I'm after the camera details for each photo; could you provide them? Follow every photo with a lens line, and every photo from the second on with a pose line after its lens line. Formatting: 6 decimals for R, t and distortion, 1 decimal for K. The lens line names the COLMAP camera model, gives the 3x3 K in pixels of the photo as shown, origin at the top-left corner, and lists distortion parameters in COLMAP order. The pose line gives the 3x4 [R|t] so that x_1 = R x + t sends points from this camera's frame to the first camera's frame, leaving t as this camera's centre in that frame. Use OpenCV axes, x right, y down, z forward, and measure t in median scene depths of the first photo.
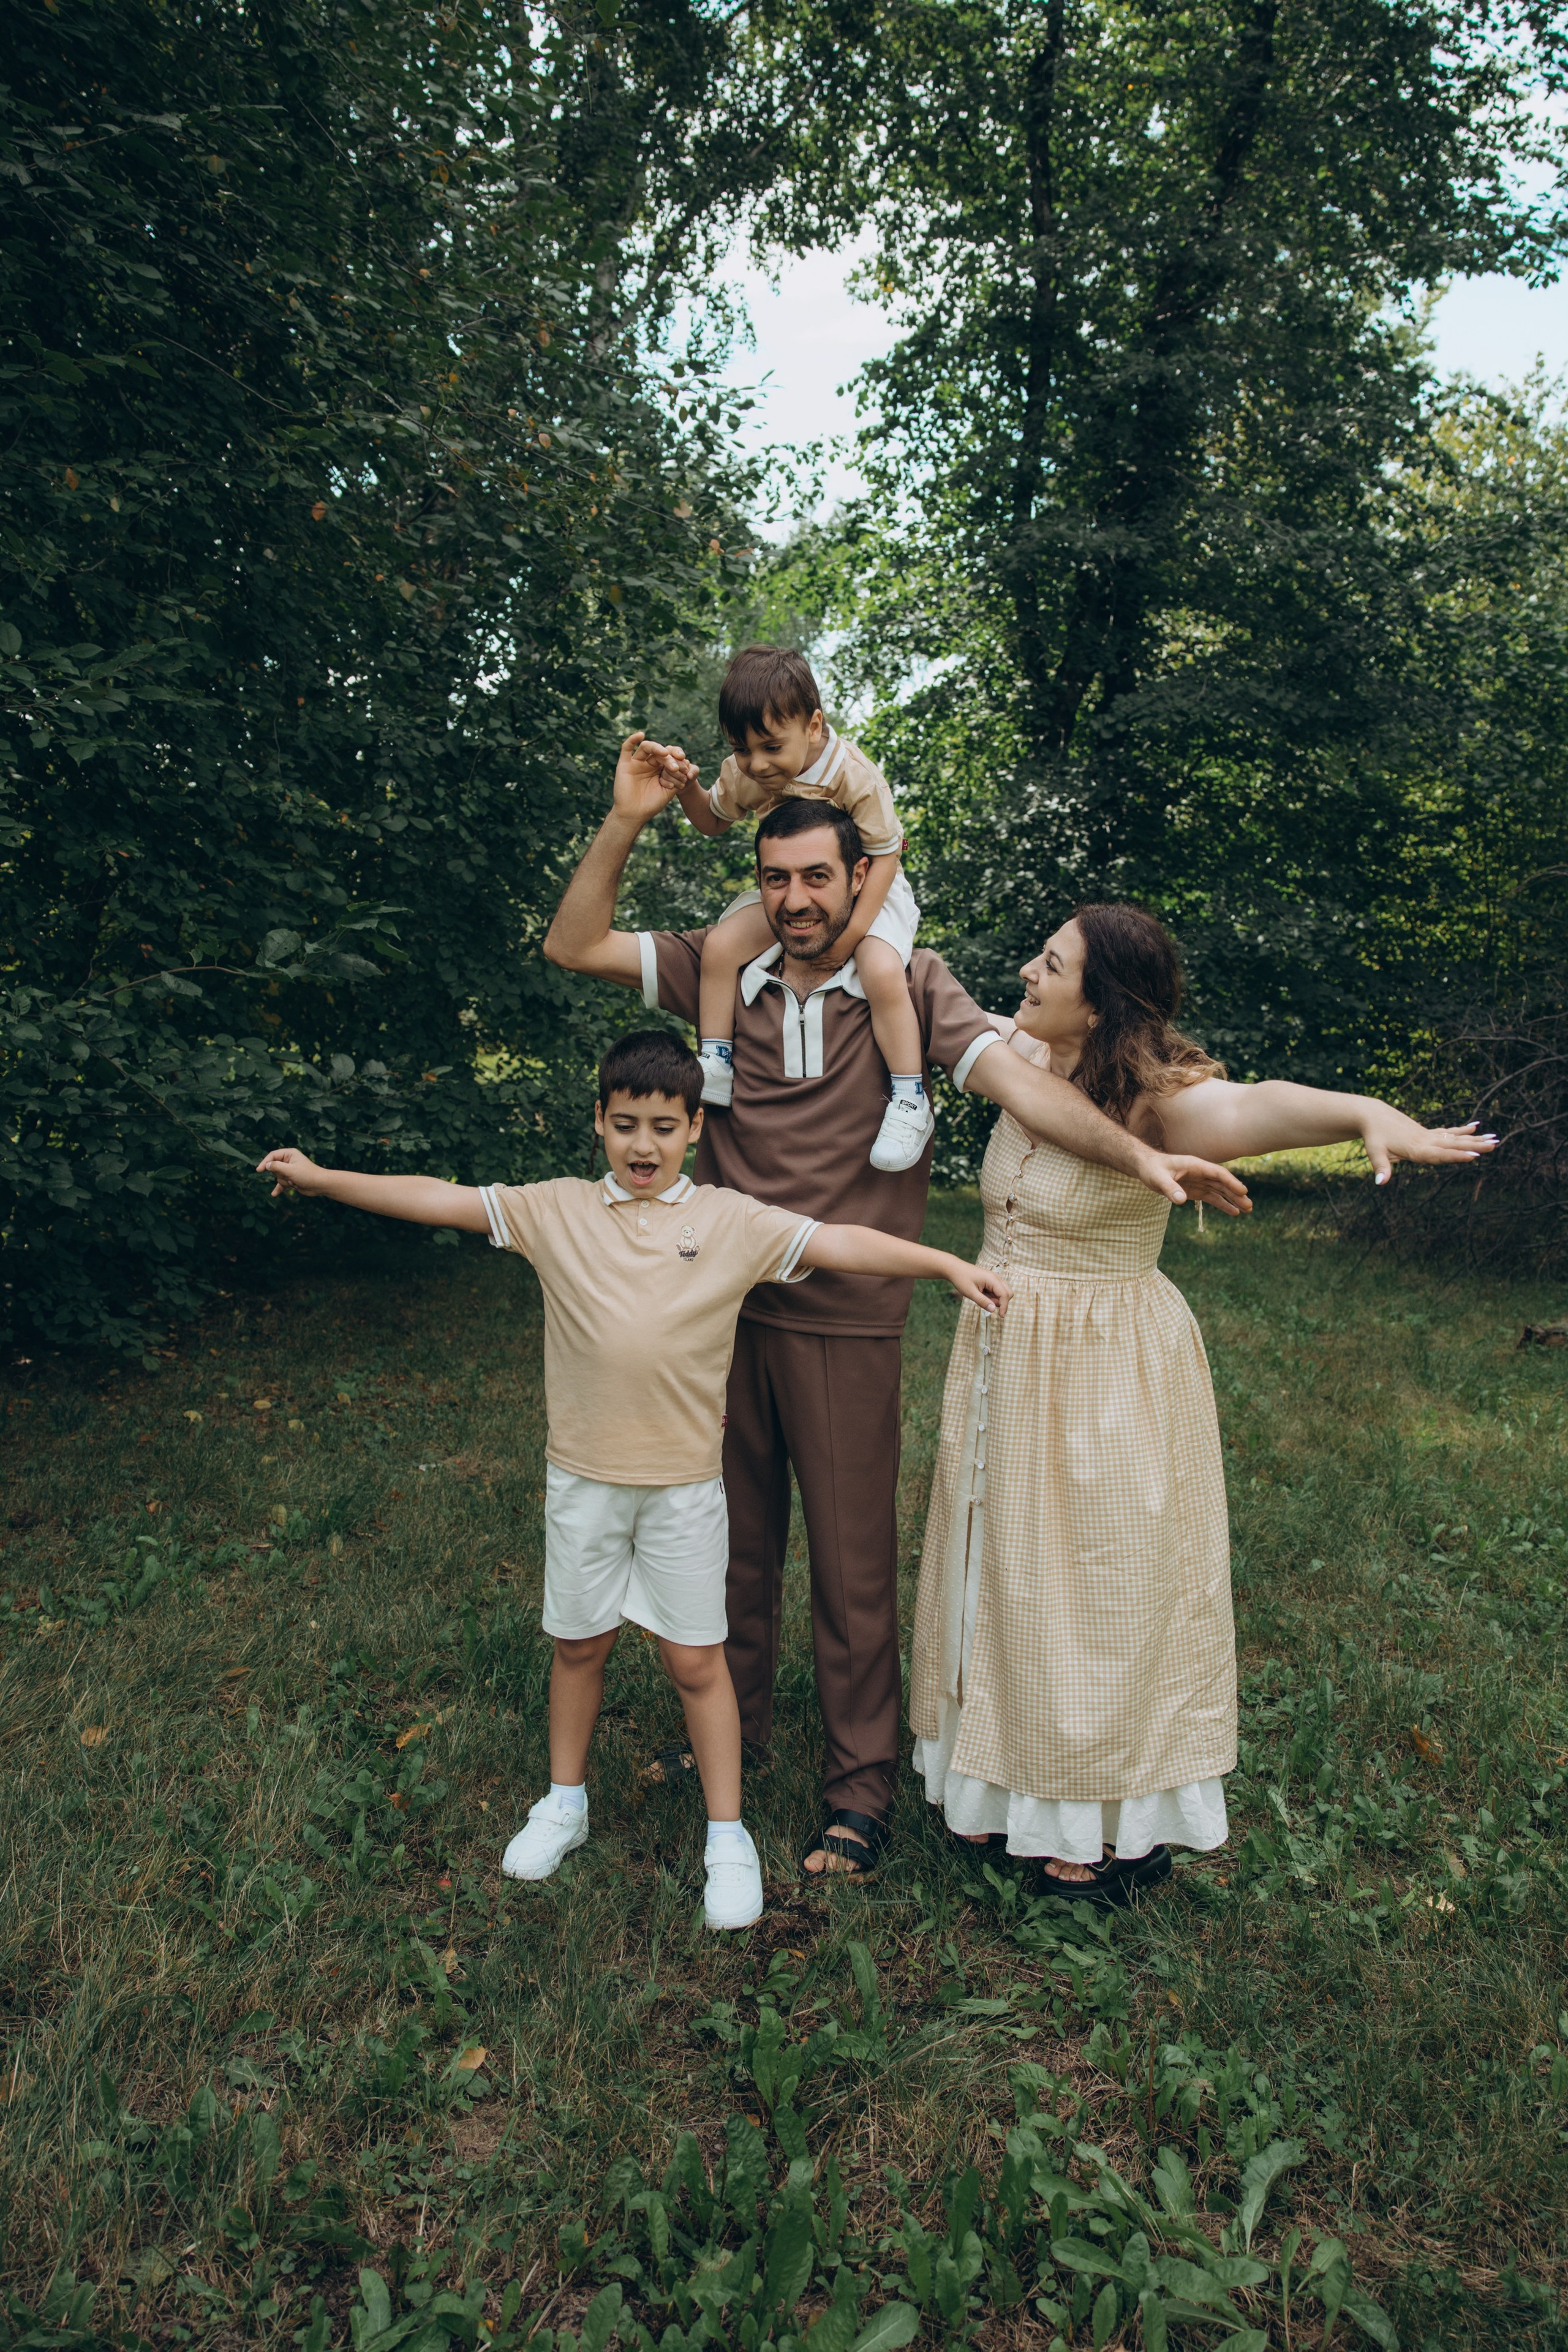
lens RADIAL K [[1782.3, 0, 787.5], [0, 1782.3, 1130.7], [0, 0, 1]] dist [-0.014170, 0.004941]
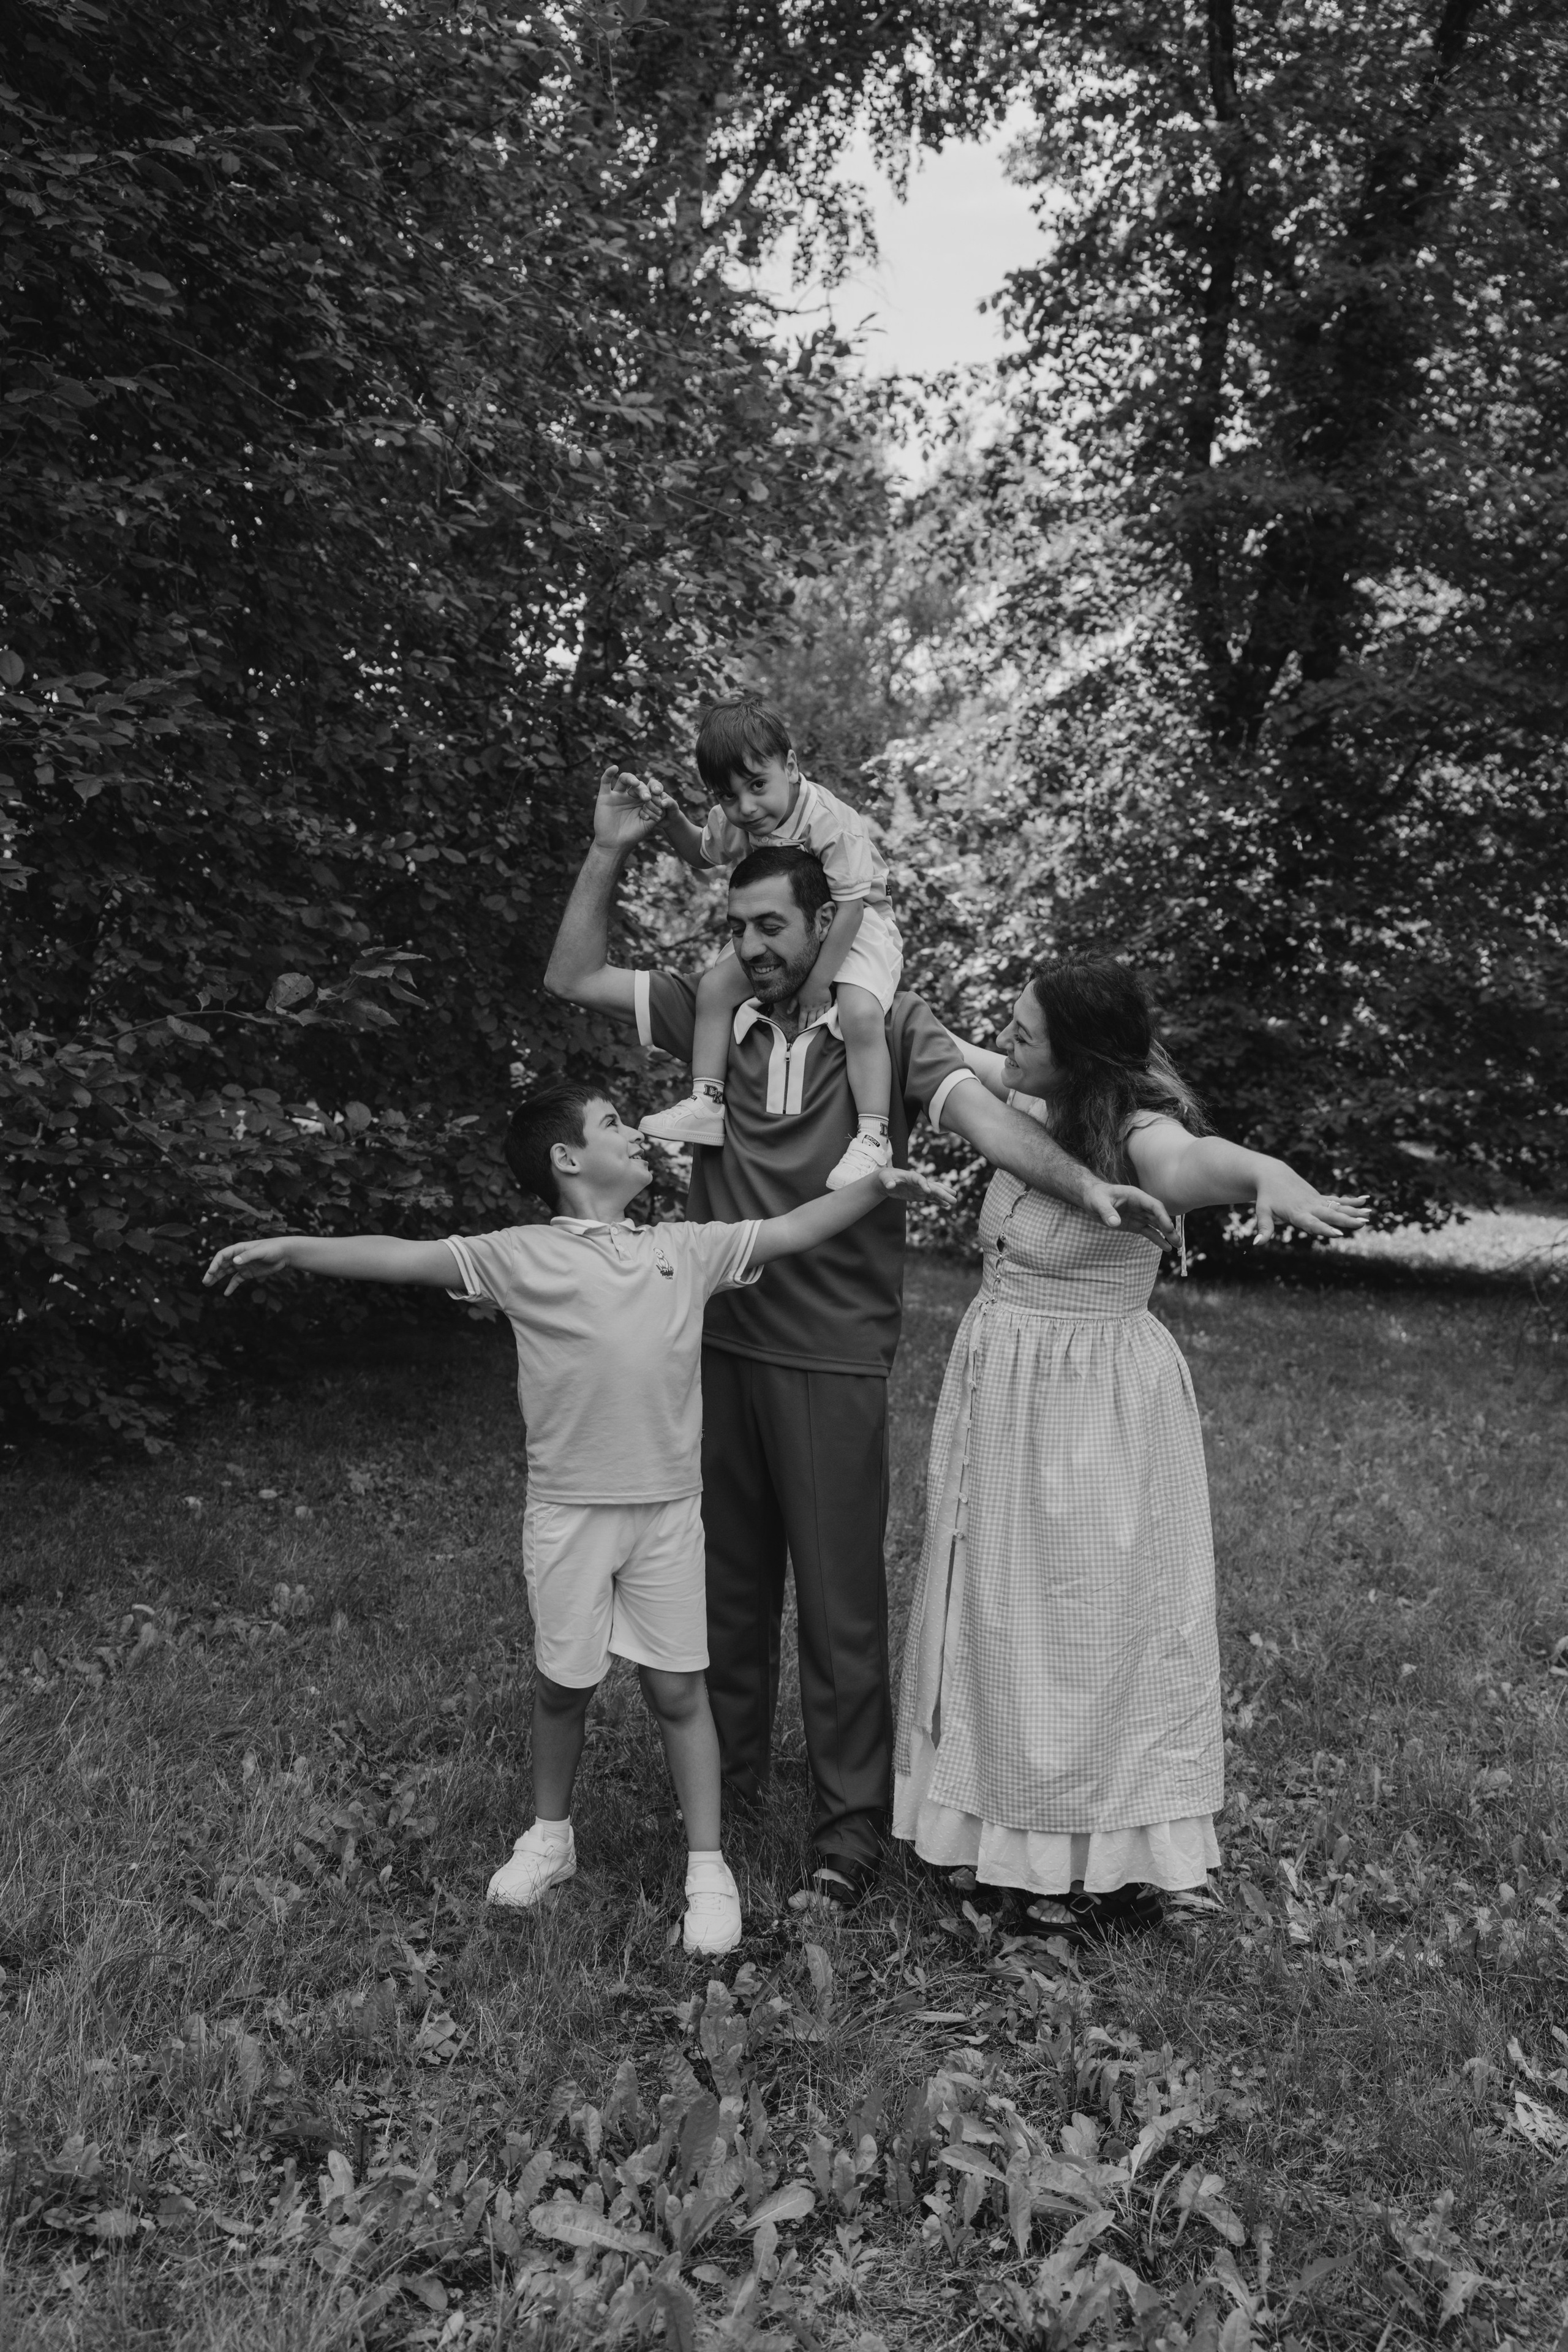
lens RADIAL K [[2285.8, 0, 784.0], [0, 2285.8, 1176.0], [0, 0, 1]] dist [0.018082, 0.002120]
pose [[0.997514, 0.005841, -0.070223, 0.090802], [-0.007352, 0.999747, -0.021280, 0.029615], [0.070081, 0.021743, 0.997304, -0.278928]]
